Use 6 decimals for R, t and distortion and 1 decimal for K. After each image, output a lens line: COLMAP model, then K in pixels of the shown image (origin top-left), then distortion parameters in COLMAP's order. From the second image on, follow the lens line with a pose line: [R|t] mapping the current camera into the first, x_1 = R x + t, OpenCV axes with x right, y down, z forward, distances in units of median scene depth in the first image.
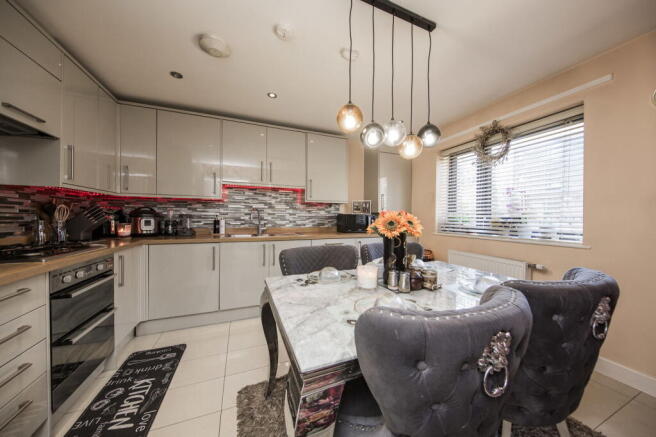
lens RADIAL K [[218.8, 0, 329.2], [0, 218.8, 219.2], [0, 0, 1]] dist [-0.000596, -0.000028]
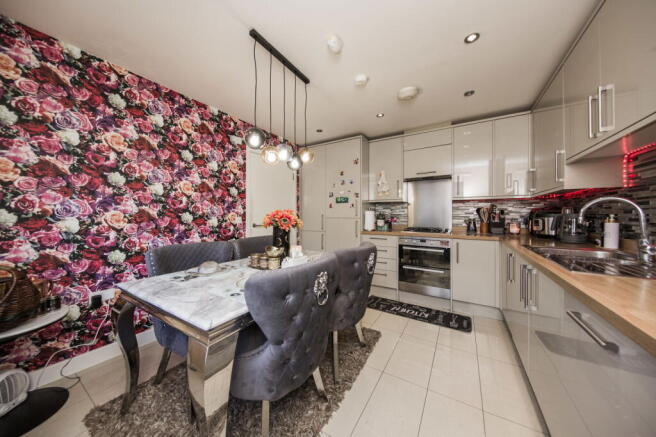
lens RADIAL K [[215.4, 0, 327.1], [0, 215.4, 216.0], [0, 0, 1]] dist [0.000358, 0.000017]
pose [[-0.809563, -0.012663, -0.586897, 0.729560], [-0.014980, 0.999887, -0.000911, 0.005771], [0.586842, 0.008054, -0.809661, 1.899977]]
